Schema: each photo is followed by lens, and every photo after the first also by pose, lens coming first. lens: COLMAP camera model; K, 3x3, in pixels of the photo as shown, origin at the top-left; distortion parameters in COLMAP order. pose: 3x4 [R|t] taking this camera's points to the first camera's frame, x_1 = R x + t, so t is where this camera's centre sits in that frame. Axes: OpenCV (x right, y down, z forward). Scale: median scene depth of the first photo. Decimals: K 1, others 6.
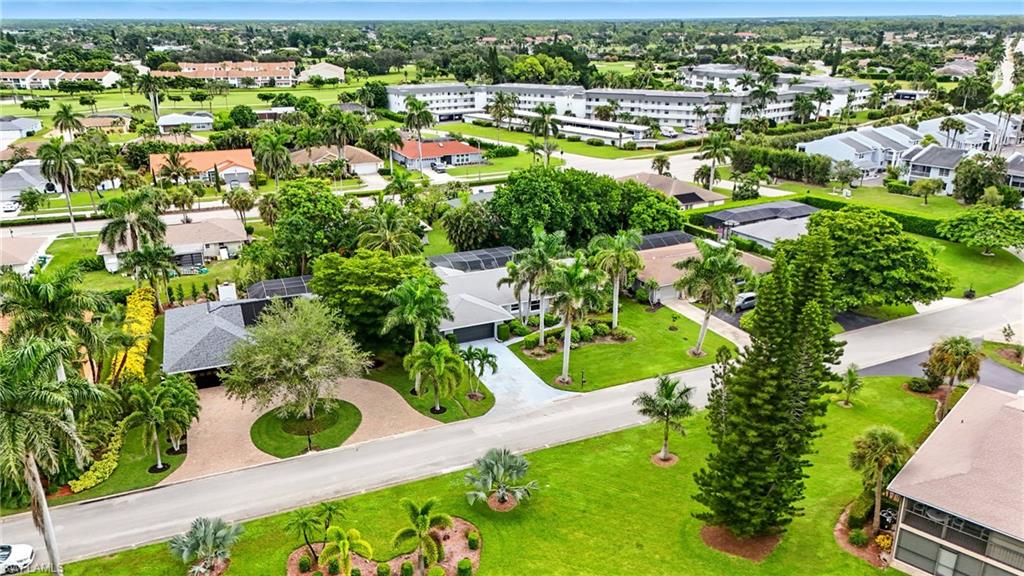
lens RADIAL K [[735.2, 0, 512.0], [0, 735.2, 288.0], [0, 0, 1]] dist [0.077020, -0.076447]
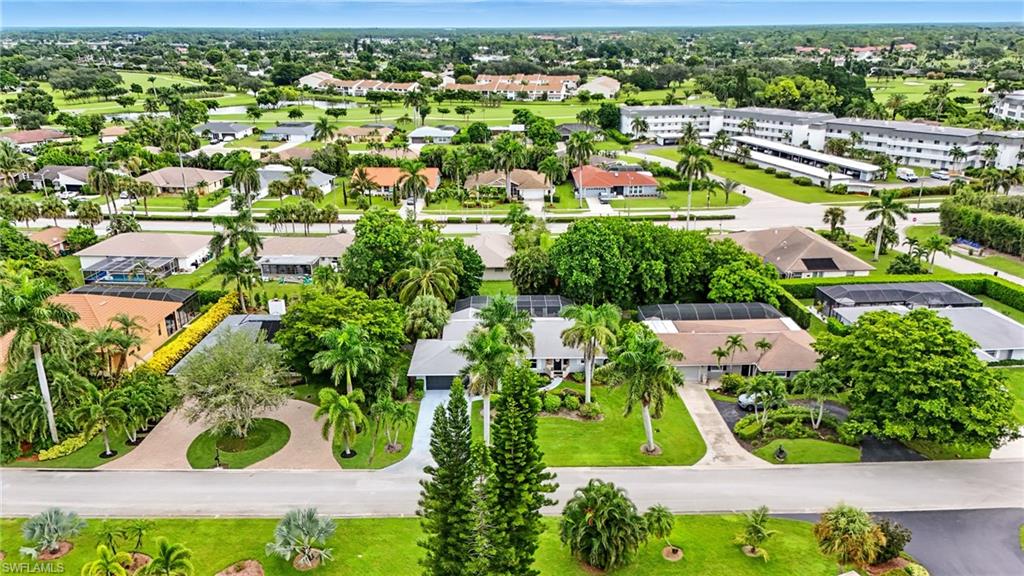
lens RADIAL K [[735.2, 0, 512.0], [0, 735.2, 288.0], [0, 0, 1]] dist [0.077020, -0.076447]
pose [[0.915255, 0.132597, -0.380428, 0.136263], [-0.136042, 0.990540, 0.017953, -0.033535], [0.379210, 0.035323, 0.924636, 0.030132]]
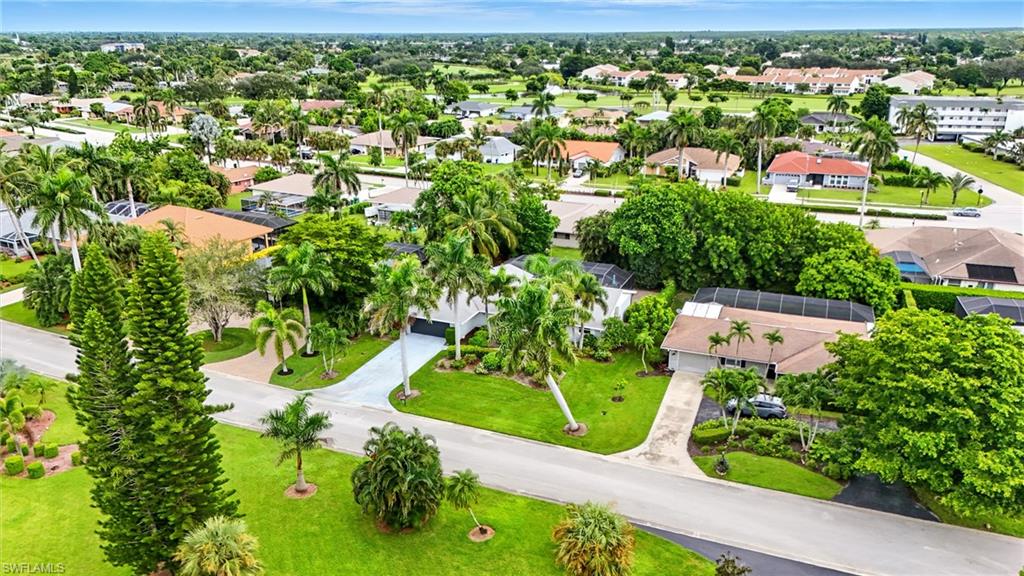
lens RADIAL K [[735.2, 0, 512.0], [0, 735.2, 288.0], [0, 0, 1]] dist [0.077020, -0.076447]
pose [[0.677969, 0.241389, -0.694327, 0.231937], [-0.249136, 0.964097, 0.091911, -0.035583], [0.691585, 0.110670, 0.713766, 0.130458]]
